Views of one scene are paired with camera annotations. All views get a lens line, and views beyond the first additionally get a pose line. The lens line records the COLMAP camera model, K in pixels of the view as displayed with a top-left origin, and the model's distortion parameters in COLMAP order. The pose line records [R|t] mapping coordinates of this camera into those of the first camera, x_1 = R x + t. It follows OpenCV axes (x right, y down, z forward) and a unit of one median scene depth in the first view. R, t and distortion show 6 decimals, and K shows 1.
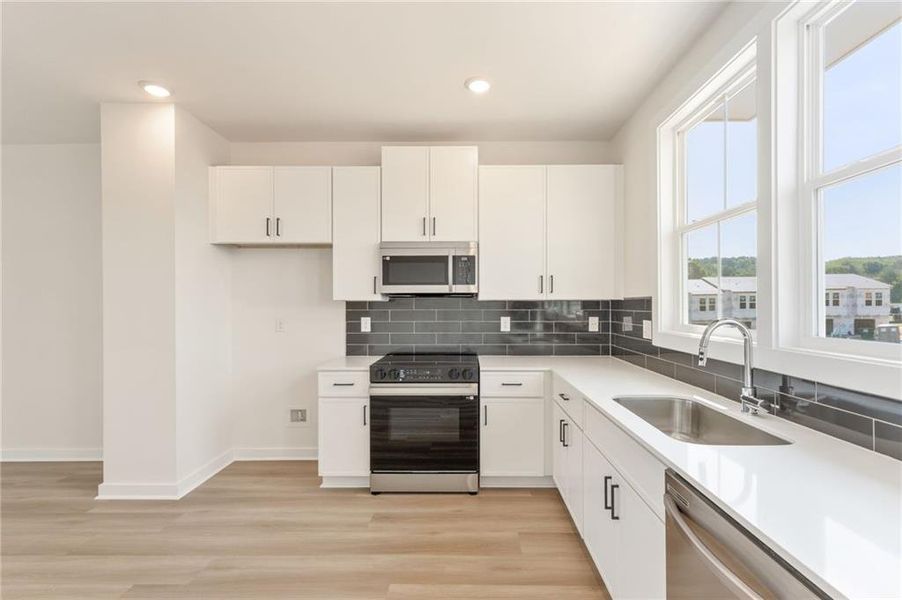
lens RADIAL K [[410.7, 0, 458.6], [0, 410.7, 305.1], [0, 0, 1]] dist [0.004498, 0.000041]
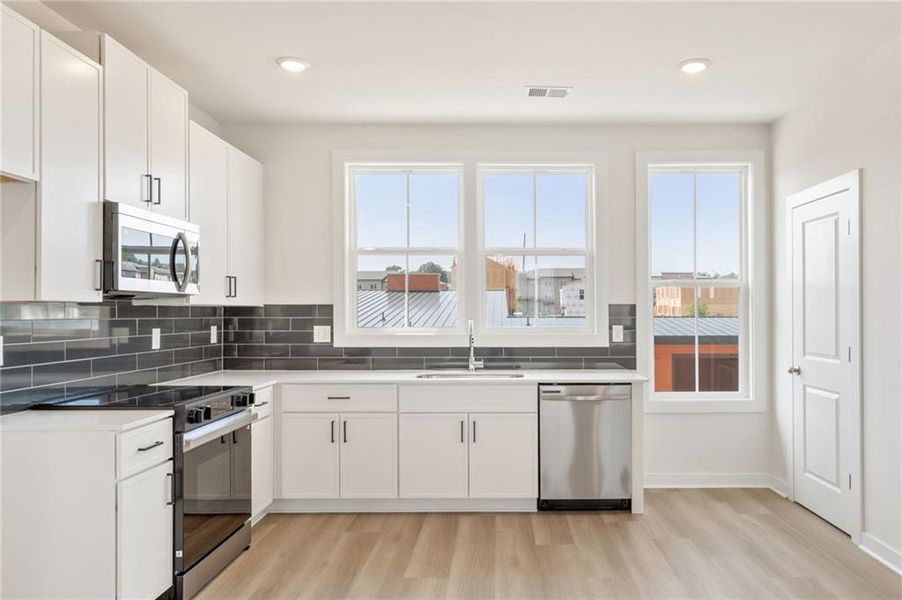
lens RADIAL K [[638.1, 0, 490.4], [0, 638.1, 309.3], [0, 0, 1]] dist [-0.005942, 0.001554]
pose [[-0.005909, 0.005699, 0.999966, -1.179332], [-0.000966, 0.999983, -0.005705, 0.001686], [-0.999982, -0.000999, -0.005904, 0.521791]]
